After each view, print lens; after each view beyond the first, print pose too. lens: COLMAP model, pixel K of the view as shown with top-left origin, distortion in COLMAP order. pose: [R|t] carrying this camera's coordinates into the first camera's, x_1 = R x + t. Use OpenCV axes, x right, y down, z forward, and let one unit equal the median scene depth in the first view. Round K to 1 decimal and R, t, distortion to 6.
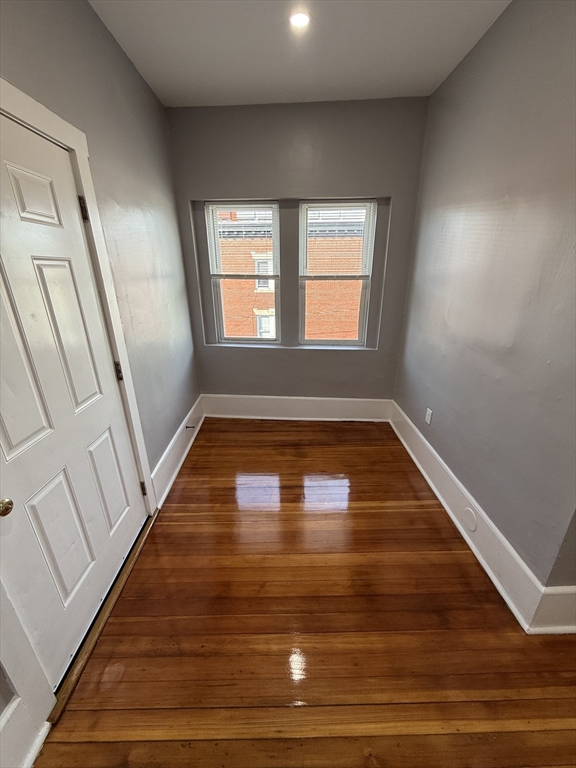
lens RADIAL K [[305.2, 0, 288.2], [0, 305.2, 384.2], [0, 0, 1]] dist [-0.001704, -0.000027]
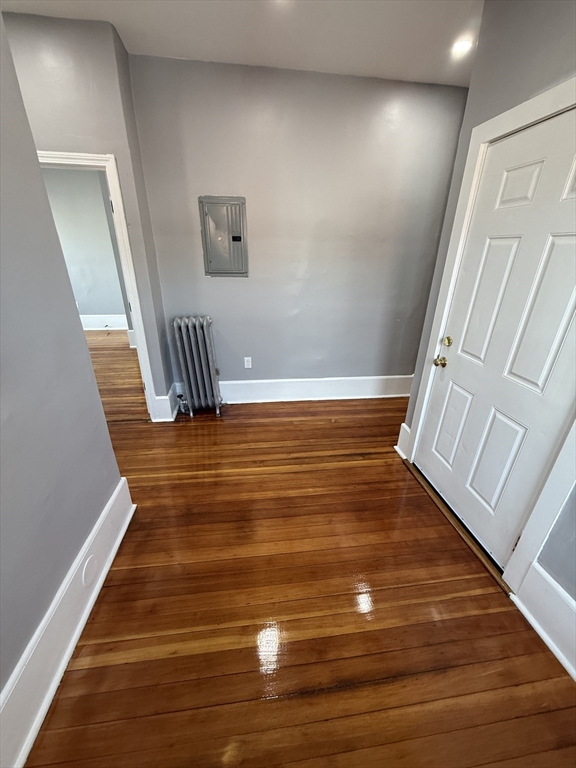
lens RADIAL K [[305.2, 0, 288.2], [0, 305.2, 383.4], [0, 0, 1]] dist [-0.001704, -0.000027]
pose [[-0.992972, 0.034129, -0.113318, 0.214866], [-0.055136, 0.713835, 0.698140, -0.582680], [0.104717, 0.699482, -0.706937, 1.598942]]
